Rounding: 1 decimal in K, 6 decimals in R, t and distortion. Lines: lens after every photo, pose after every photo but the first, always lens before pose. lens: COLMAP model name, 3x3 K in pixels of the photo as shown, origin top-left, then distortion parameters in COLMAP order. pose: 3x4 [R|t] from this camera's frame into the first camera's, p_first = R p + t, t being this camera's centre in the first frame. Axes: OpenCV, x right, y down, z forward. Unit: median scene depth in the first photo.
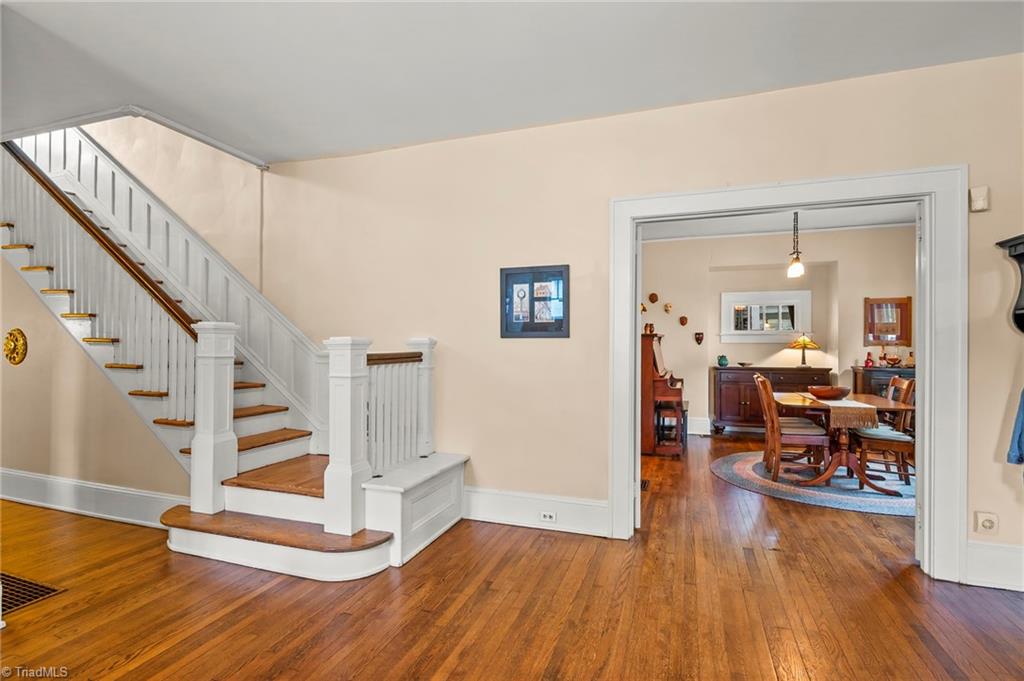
lens RADIAL K [[494.3, 0, 513.9], [0, 494.3, 342.4], [0, 0, 1]] dist [0.003985, 0.000543]
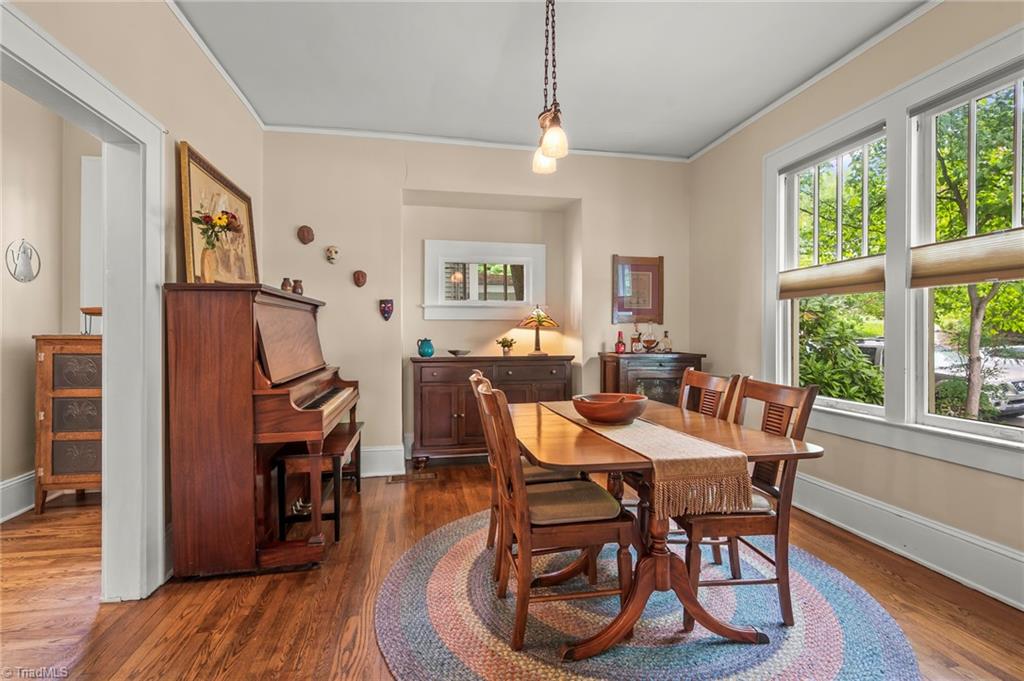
lens RADIAL K [[494.3, 0, 511.0], [0, 494.3, 331.5], [0, 0, 1]] dist [0.003985, 0.000543]
pose [[0.863454, 0.000063, 0.504427, 0.222115], [0.000373, 1.000000, -0.000762, 0.019118], [-0.504427, 0.000846, 0.863454, 0.454480]]
